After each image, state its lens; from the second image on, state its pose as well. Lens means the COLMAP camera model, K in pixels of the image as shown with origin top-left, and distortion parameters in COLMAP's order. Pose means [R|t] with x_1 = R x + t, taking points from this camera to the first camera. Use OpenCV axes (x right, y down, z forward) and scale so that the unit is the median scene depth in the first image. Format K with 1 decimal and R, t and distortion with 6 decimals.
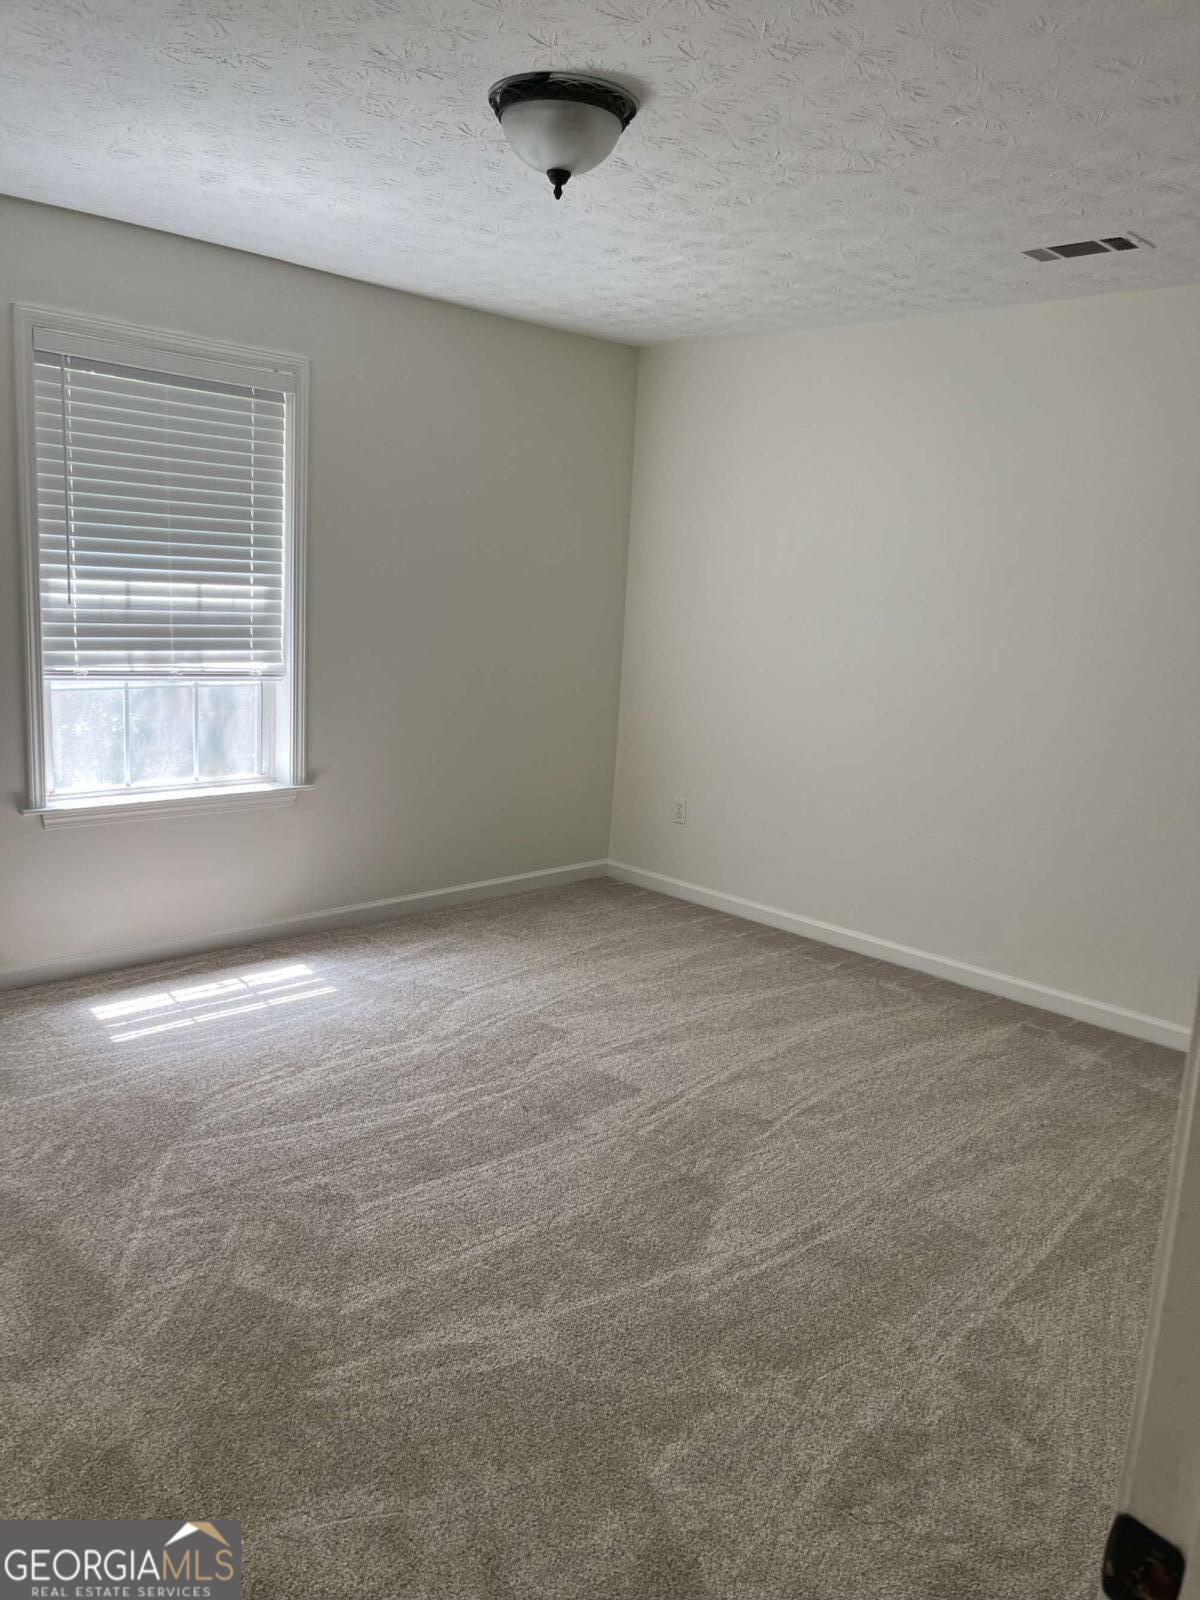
lens RADIAL K [[1216.4, 0, 601.4], [0, 1216.4, 801.2], [0, 0, 1]] dist [0.051144, -0.067362]
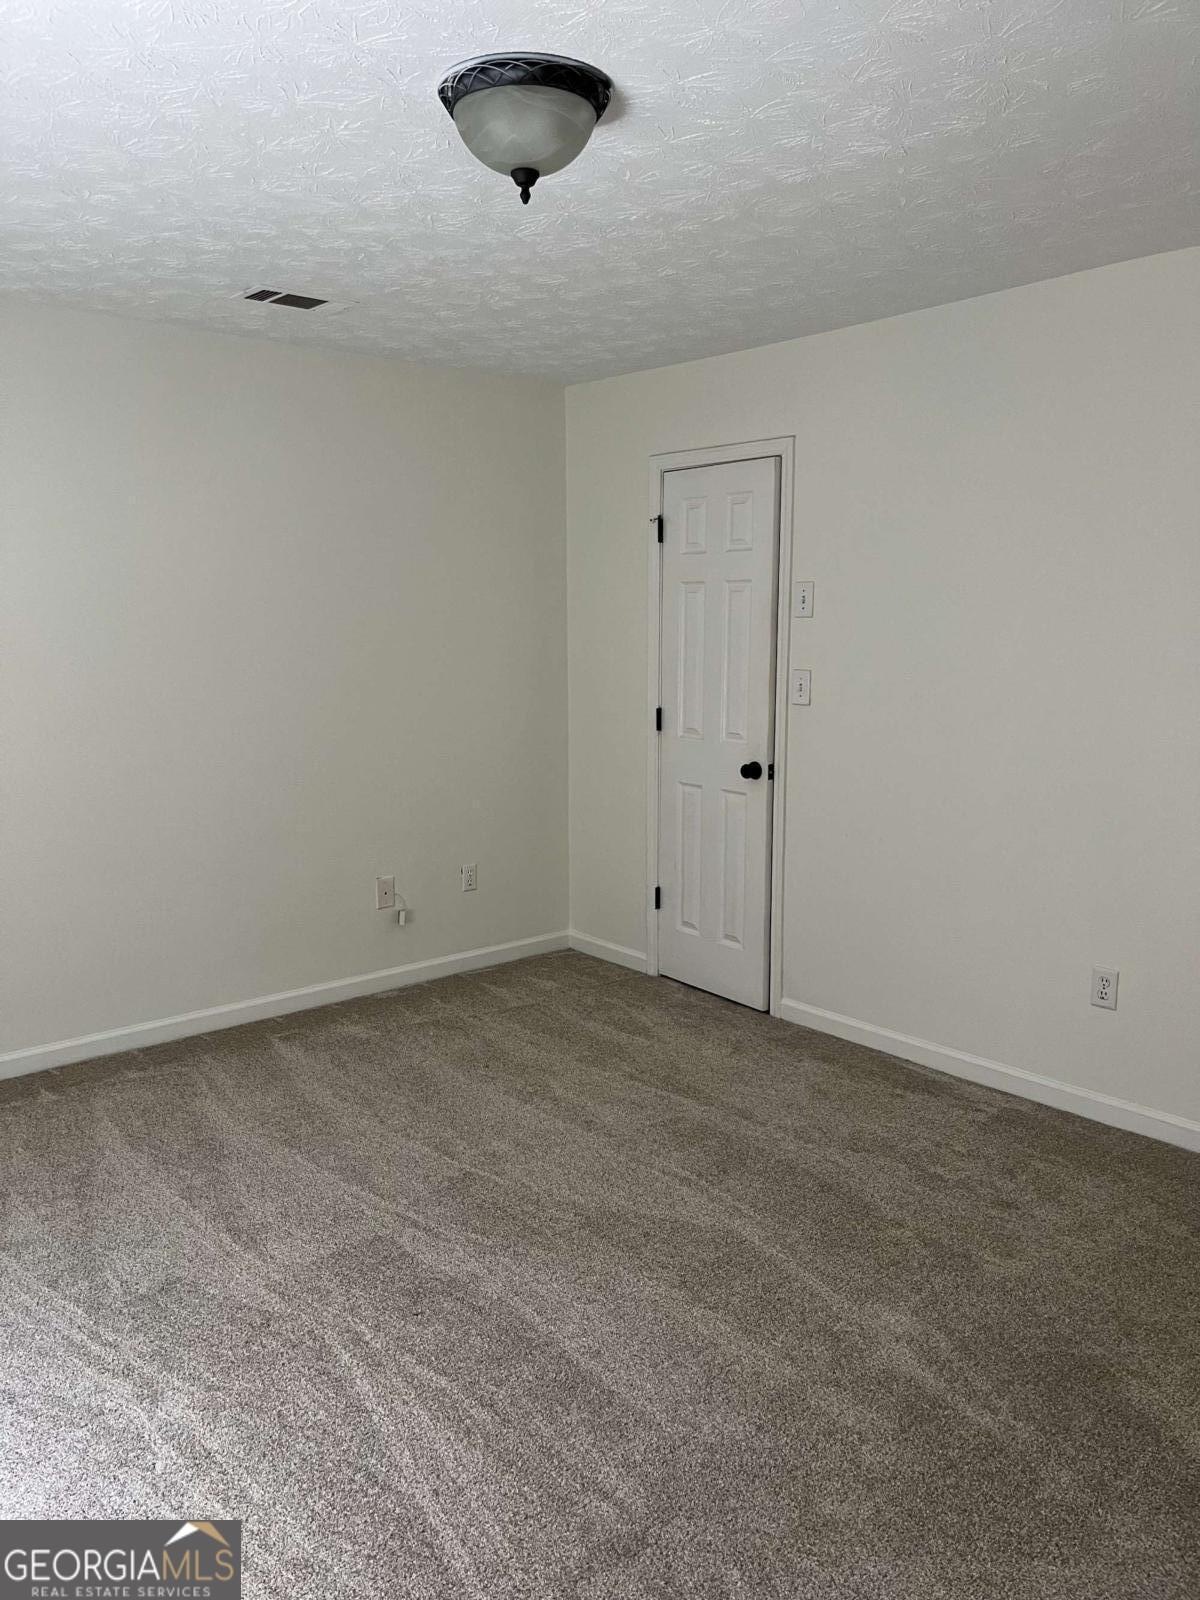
lens RADIAL K [[1228.9, 0, 629.5], [0, 1228.9, 806.9], [0, 0, 1]] dist [0.063875, 0.001491]
pose [[0.070530, -0.211226, 0.974889, -0.757809], [0.190483, 0.962190, 0.194694, -0.184239], [-0.979154, 0.171968, 0.108098, 0.735380]]
